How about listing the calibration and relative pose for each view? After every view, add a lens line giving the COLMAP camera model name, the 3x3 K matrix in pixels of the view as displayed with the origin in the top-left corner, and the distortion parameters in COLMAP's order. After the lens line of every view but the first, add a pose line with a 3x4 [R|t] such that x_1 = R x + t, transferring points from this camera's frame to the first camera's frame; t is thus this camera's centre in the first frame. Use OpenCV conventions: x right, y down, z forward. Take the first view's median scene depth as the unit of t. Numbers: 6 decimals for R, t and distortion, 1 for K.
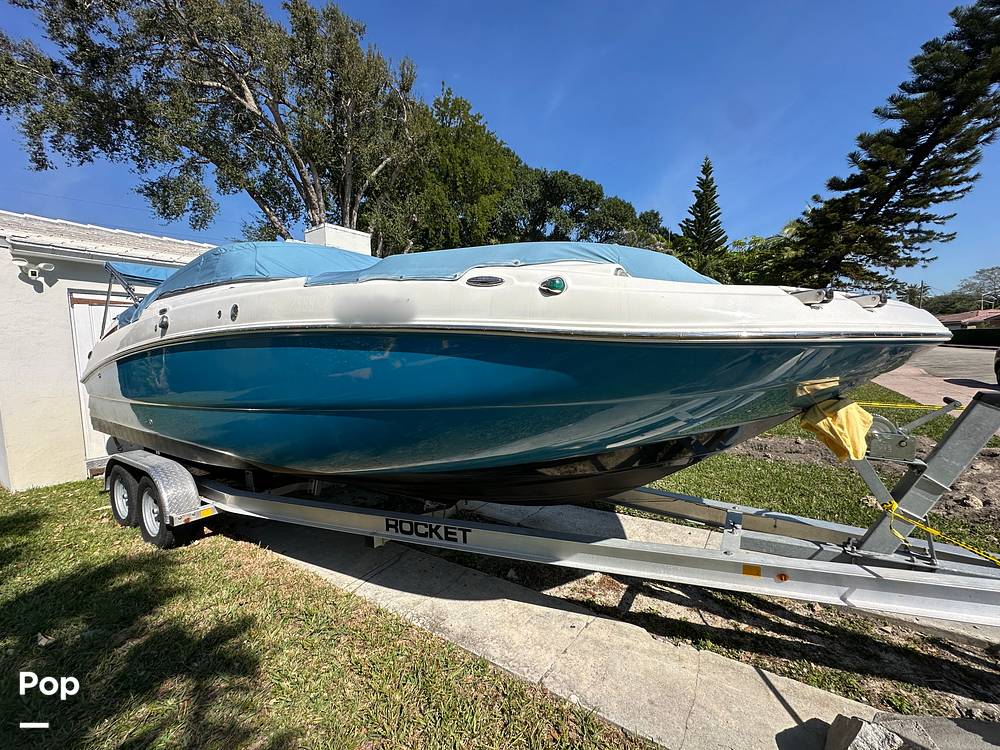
lens RADIAL K [[398.7, 0, 500.0], [0, 398.7, 375.0], [0, 0, 1]] dist [-0.004312, 0.000588]
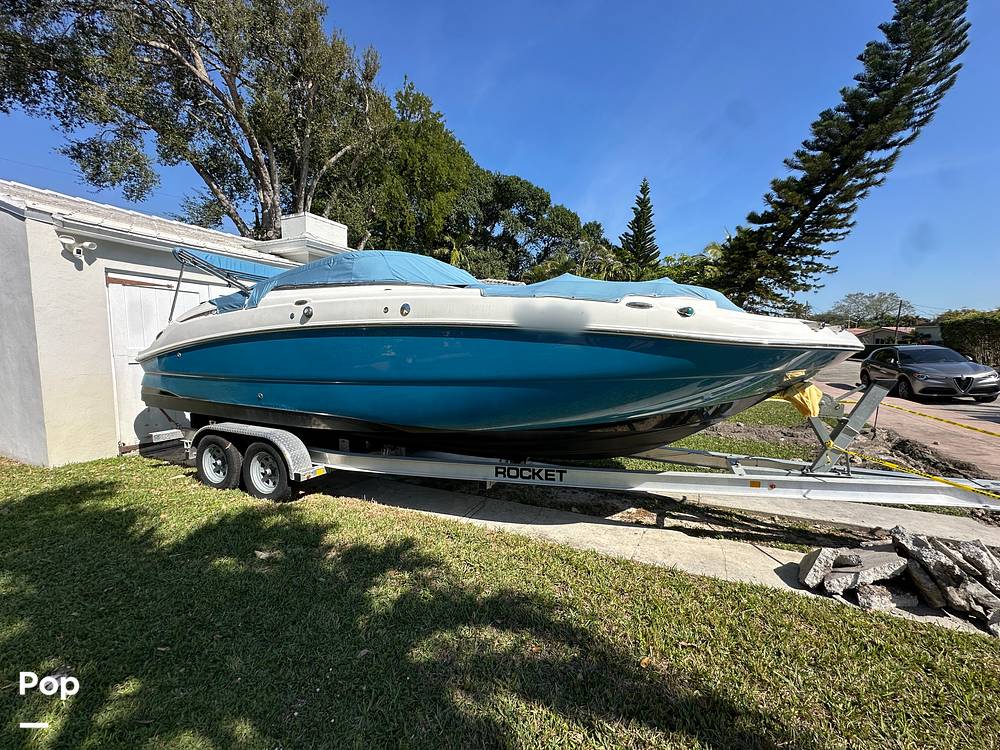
lens RADIAL K [[398.7, 0, 500.0], [0, 398.7, 375.0], [0, 0, 1]] dist [-0.004312, 0.000588]
pose [[0.985898, 0.027996, 0.164991, -0.096027], [-0.029272, 0.999557, 0.005309, 0.007700], [-0.164769, -0.010063, 0.986281, -0.062799]]
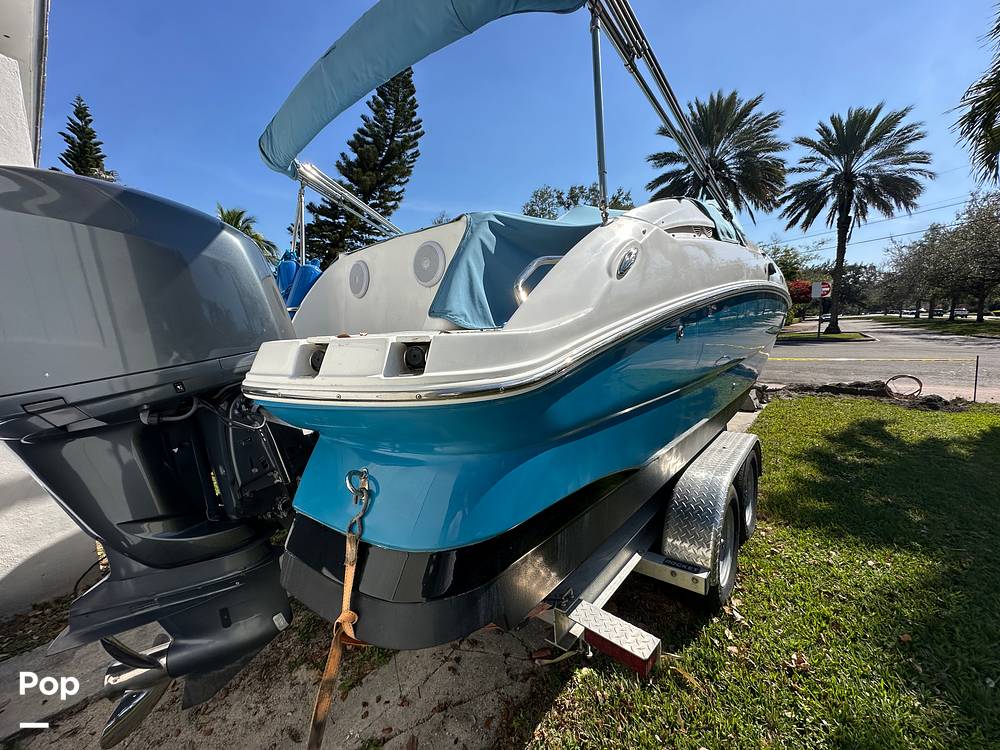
lens RADIAL K [[398.7, 0, 500.0], [0, 398.7, 375.0], [0, 0, 1]] dist [-0.004312, 0.000588]
pose [[0.116506, -0.090479, 0.989060, -0.412734], [0.095708, 0.992230, 0.079495, -0.001196], [-0.988568, 0.085399, 0.124260, 0.333140]]
